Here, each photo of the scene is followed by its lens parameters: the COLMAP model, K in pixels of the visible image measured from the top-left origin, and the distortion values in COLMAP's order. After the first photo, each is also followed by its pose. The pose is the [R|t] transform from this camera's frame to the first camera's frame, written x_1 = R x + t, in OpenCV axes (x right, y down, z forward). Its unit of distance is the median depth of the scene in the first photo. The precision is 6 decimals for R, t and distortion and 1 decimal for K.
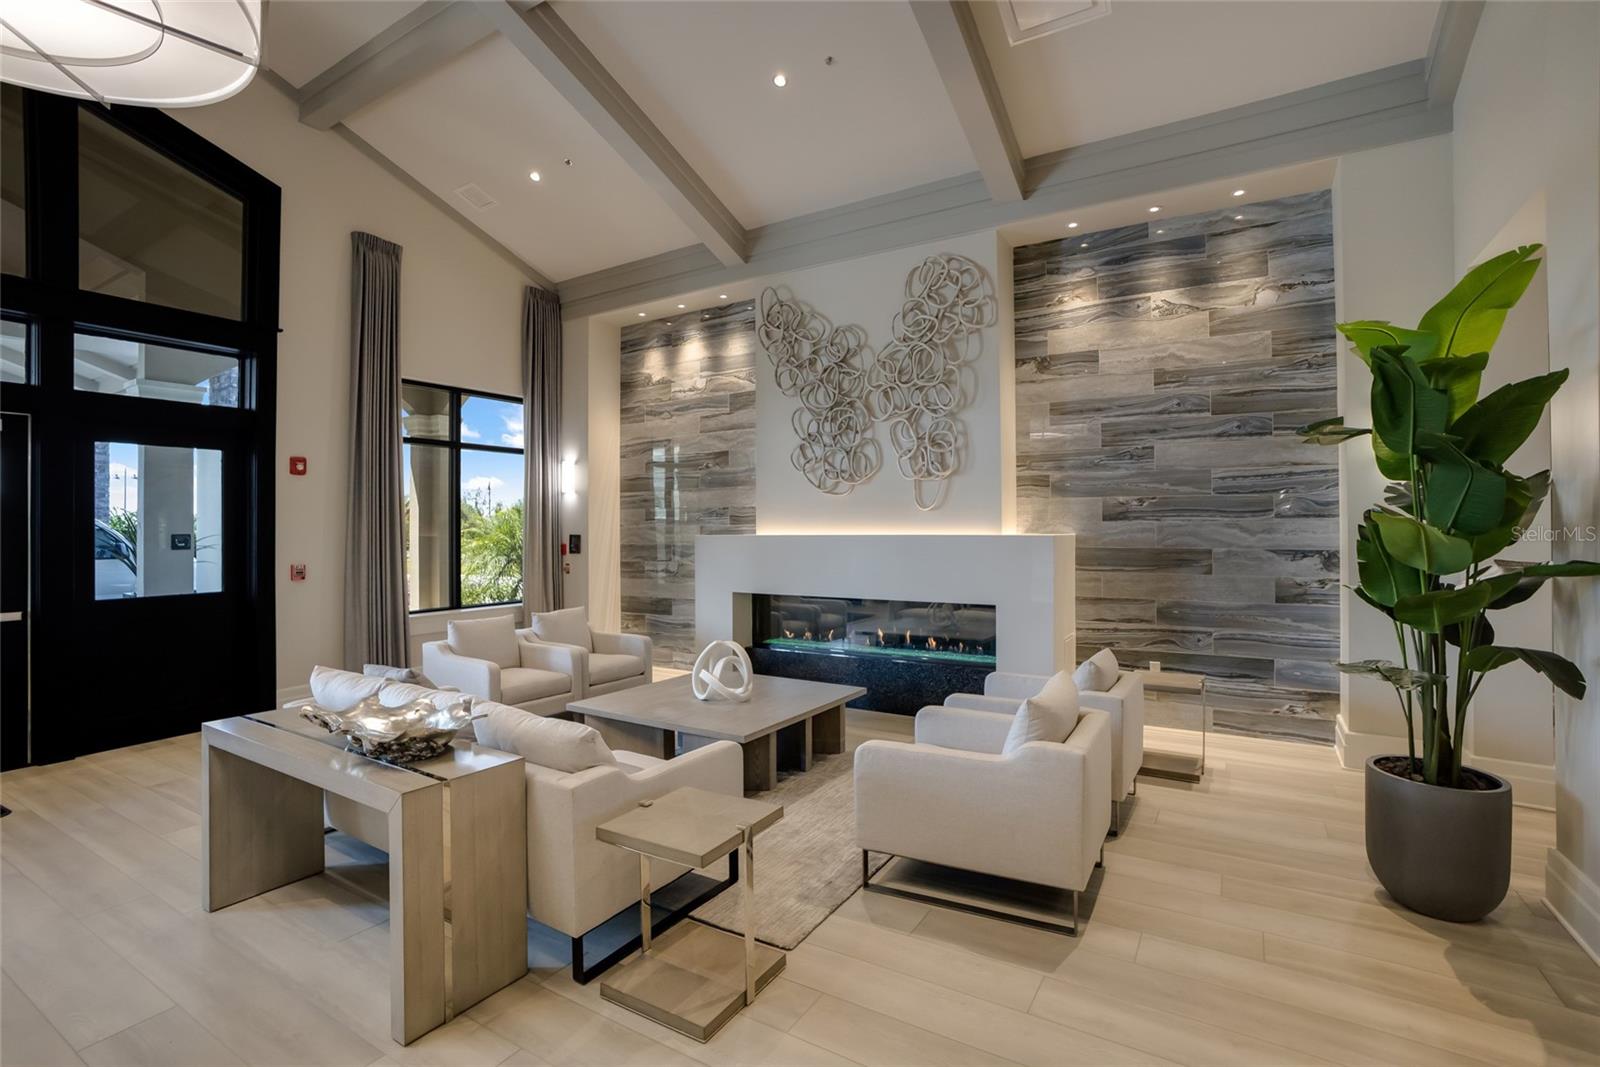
lens RADIAL K [[714.1, 0, 800.0], [0, 714.1, 533.5], [0, 0, 1]] dist [-0.000746, -0.000060]
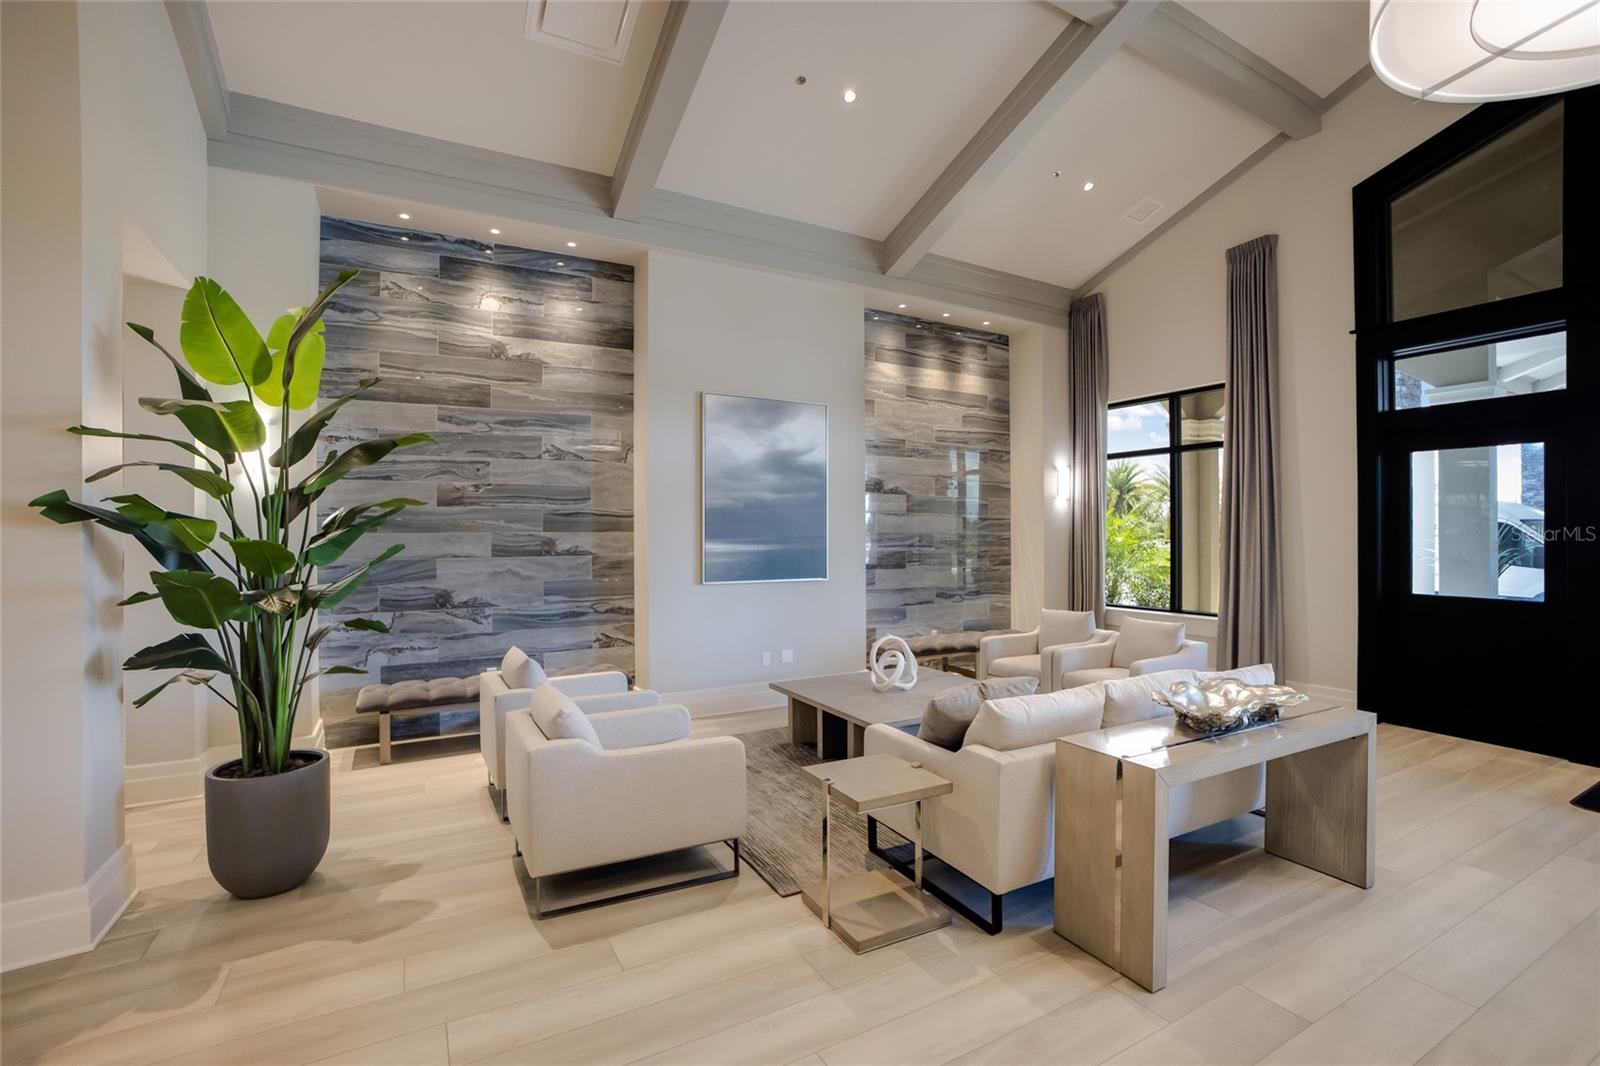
lens RADIAL K [[719.3, 0, 800.0], [0, 719.3, 533.0], [0, 0, 1]] dist [0.000850, 0.000055]
pose [[-0.498819, 0.001121, -0.866705, 0.665702], [0.001645, 0.999999, 0.000347, -0.006465], [0.866704, -0.001253, -0.498820, 1.039420]]
